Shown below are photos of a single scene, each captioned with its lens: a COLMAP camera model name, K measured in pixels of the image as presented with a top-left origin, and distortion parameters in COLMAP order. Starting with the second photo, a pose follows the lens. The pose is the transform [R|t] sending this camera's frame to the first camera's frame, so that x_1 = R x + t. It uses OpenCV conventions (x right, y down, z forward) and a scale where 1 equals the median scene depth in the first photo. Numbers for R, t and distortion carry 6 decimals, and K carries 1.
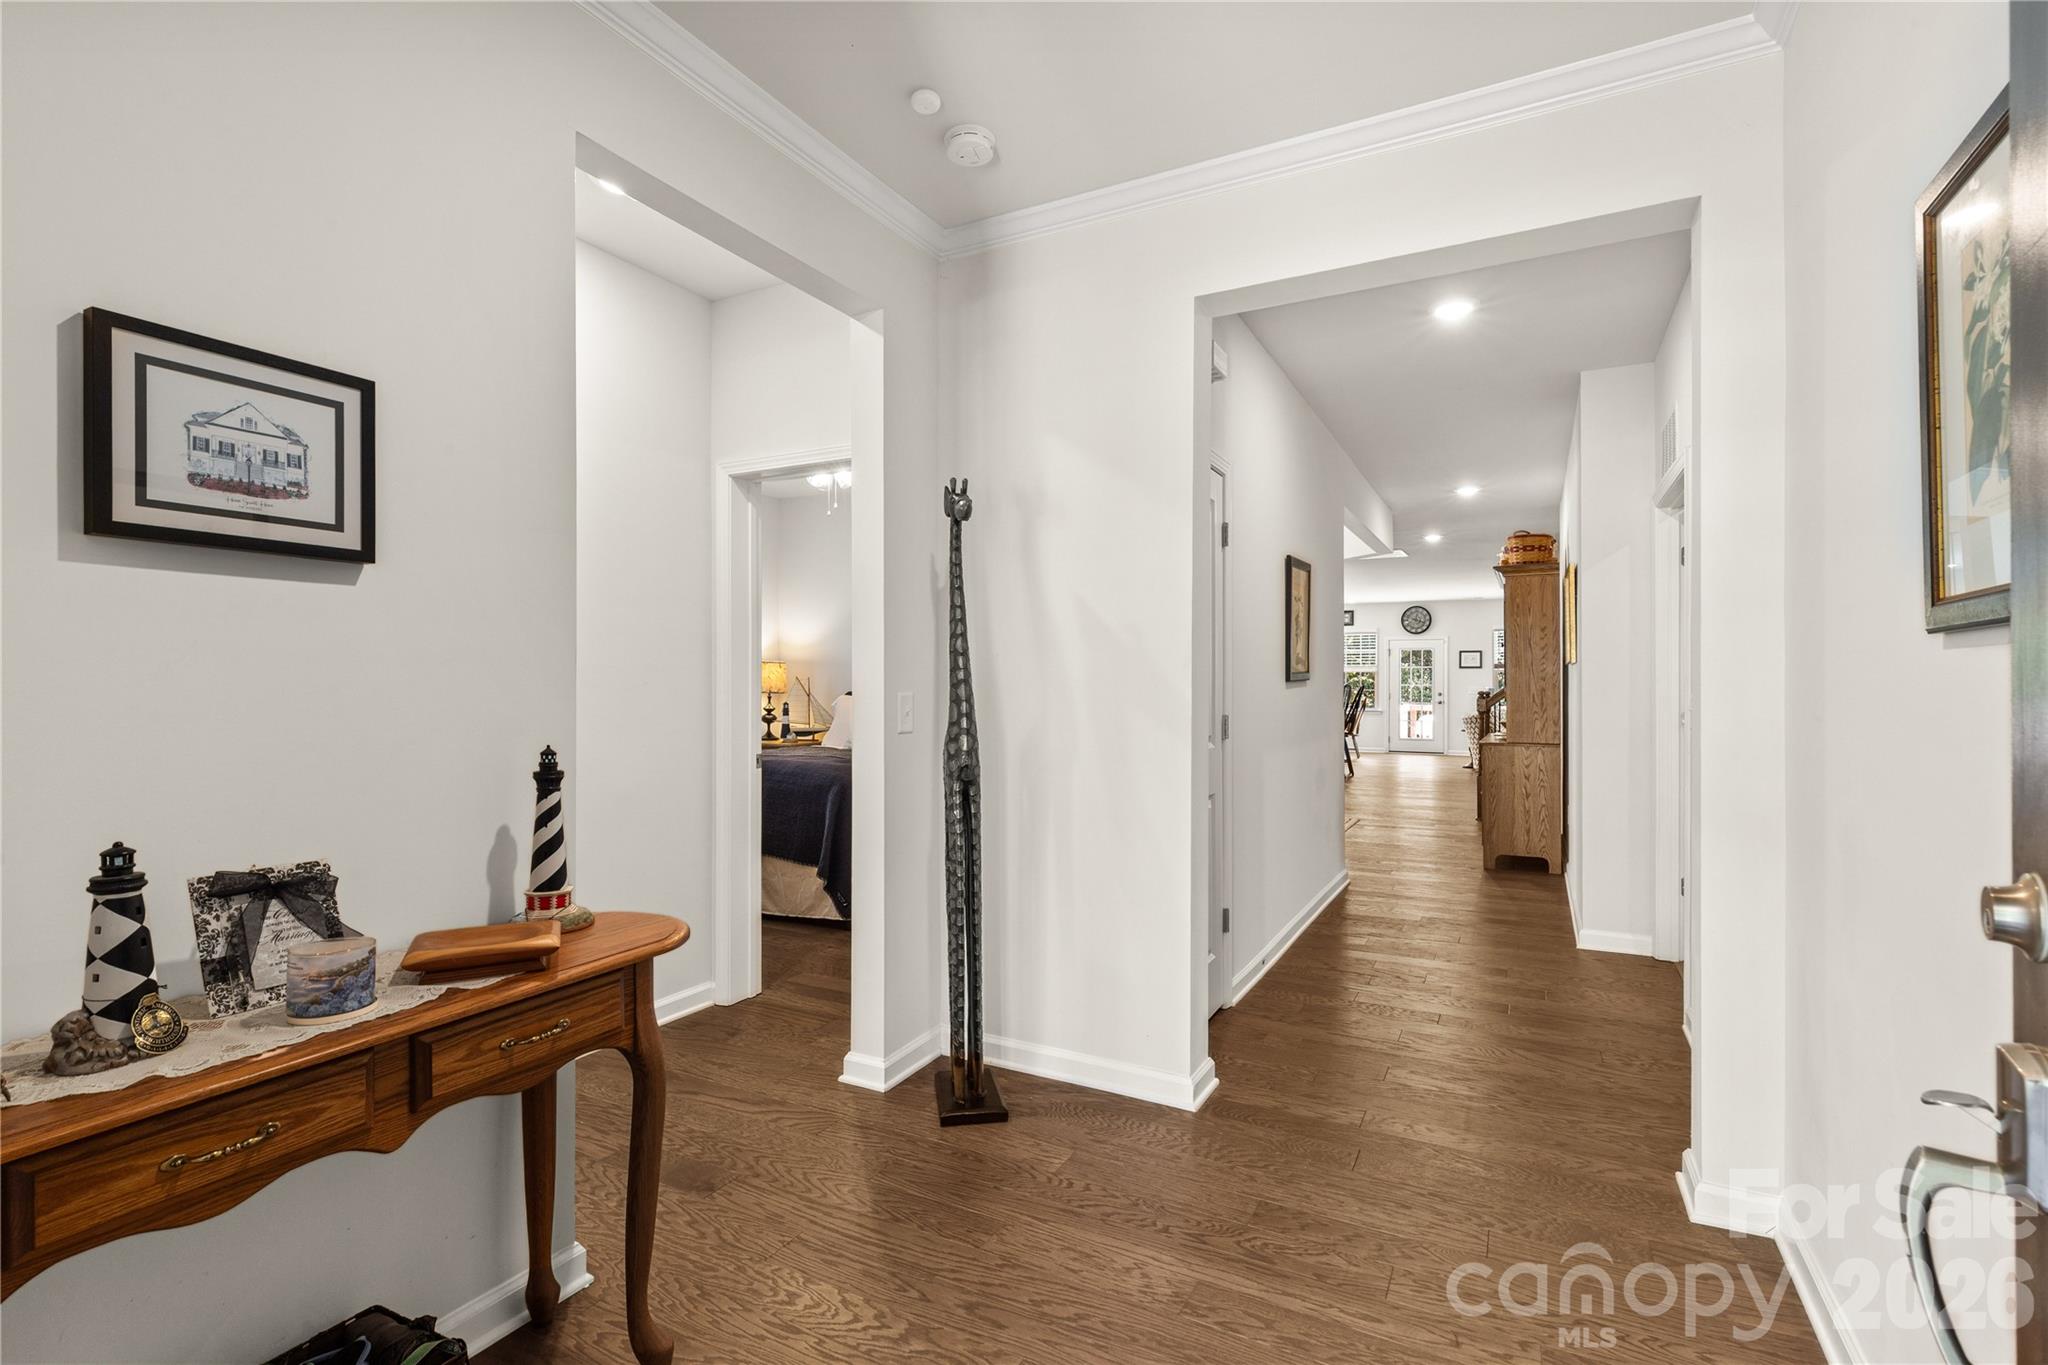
lens RADIAL K [[949.9, 0, 1025.1], [0, 949.9, 680.8], [0, 0, 1]] dist [0.000176, 0.000002]
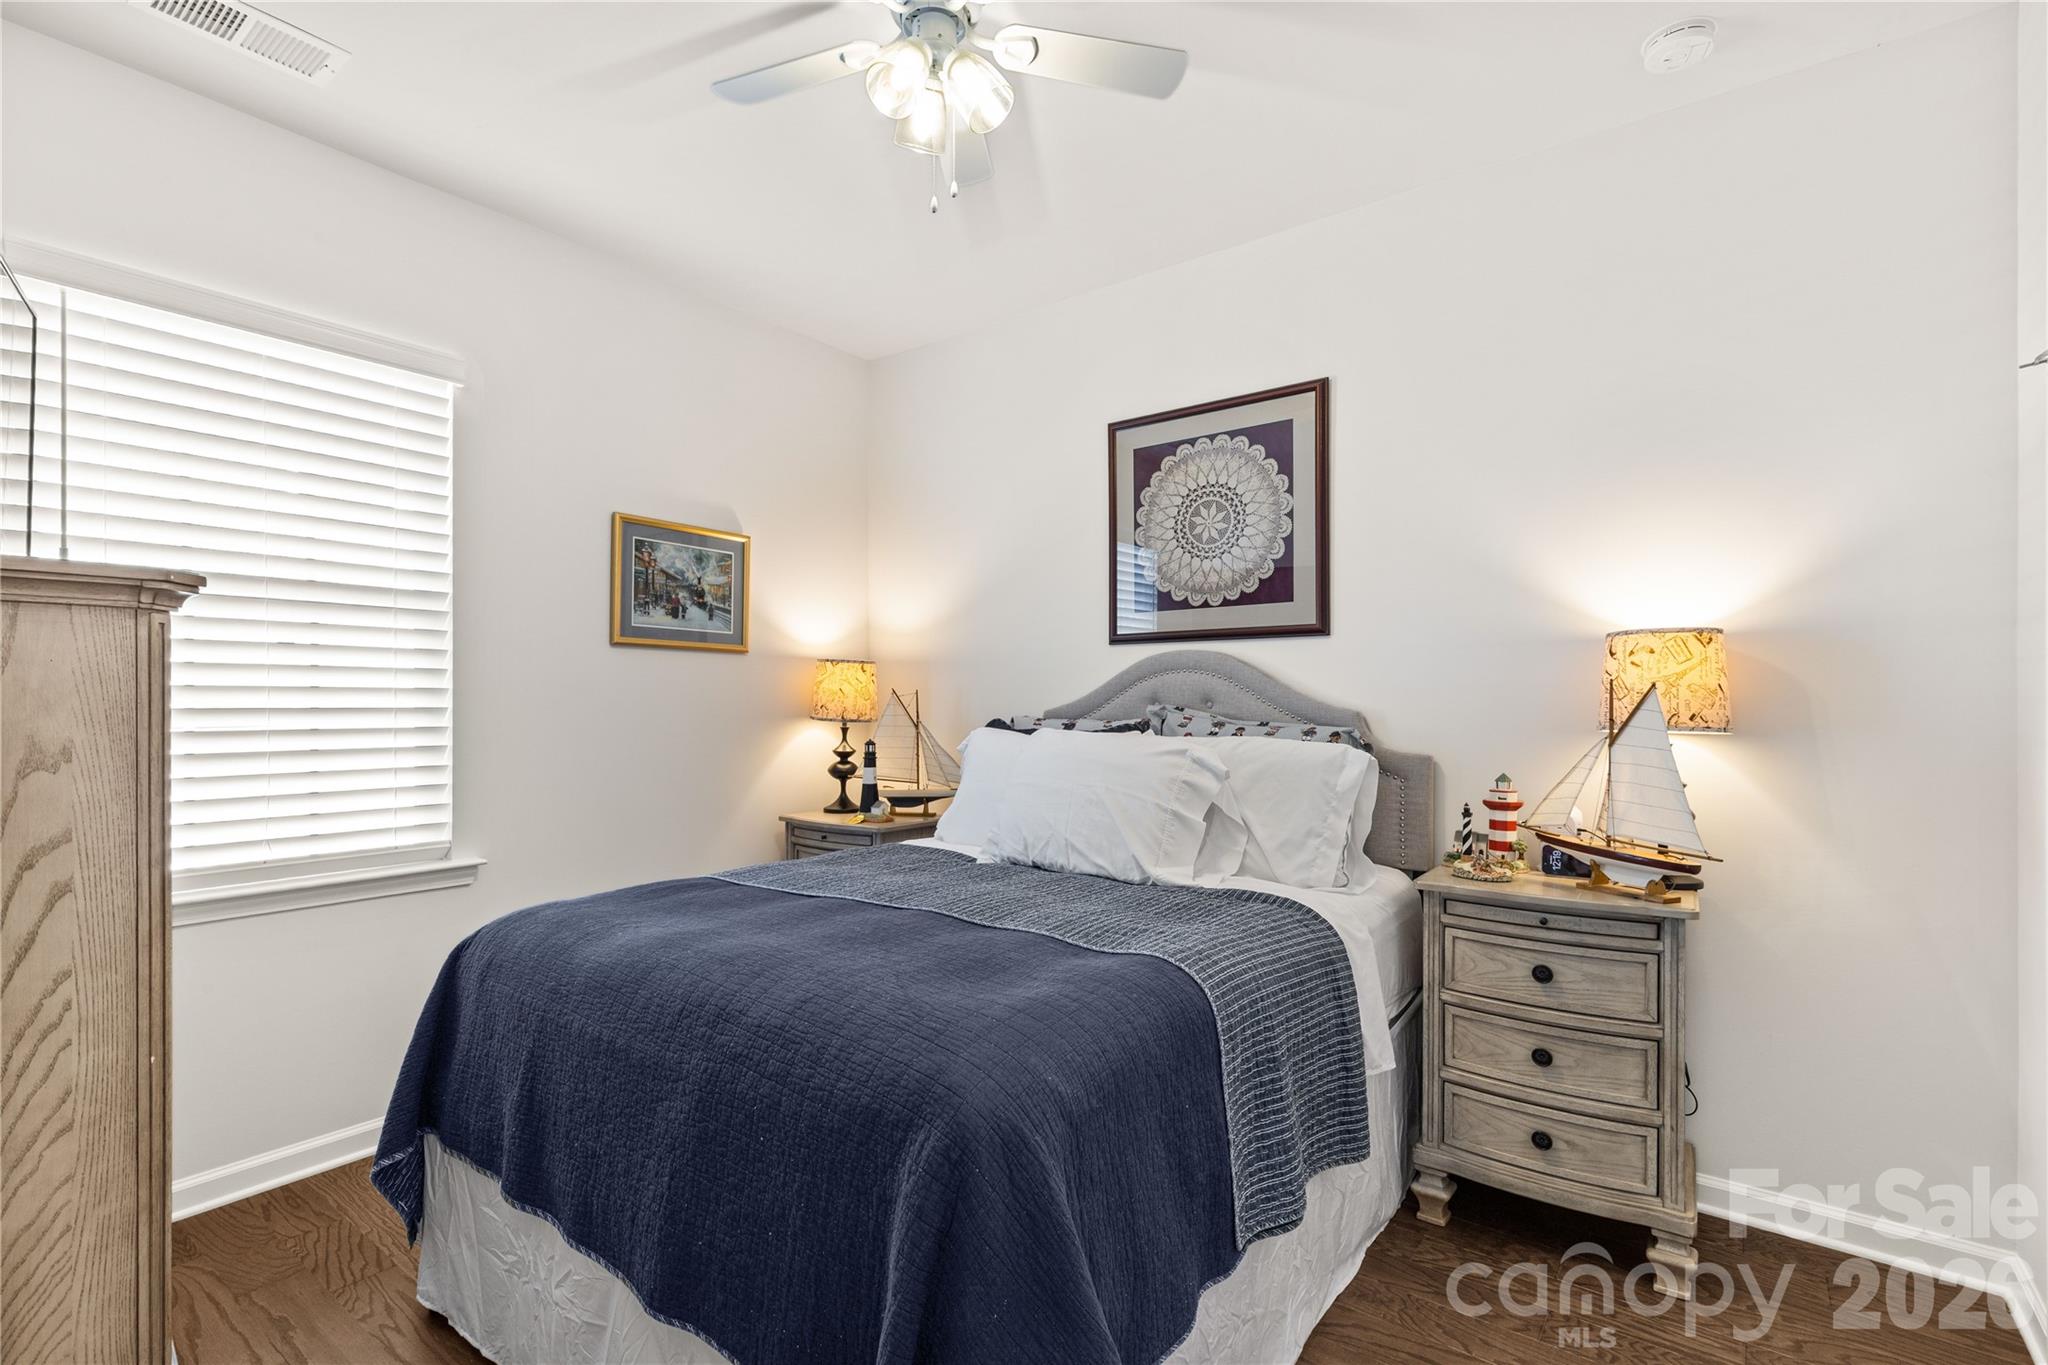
lens RADIAL K [[949.9, 0, 1025.3], [0, 949.9, 694.8], [0, 0, 1]] dist [0.000176, 0.000002]
pose [[0.987901, -0.002070, -0.155072, -0.091524], [0.000624, 0.999956, -0.009371, 0.003416], [0.155084, 0.009161, 0.987859, 0.507699]]
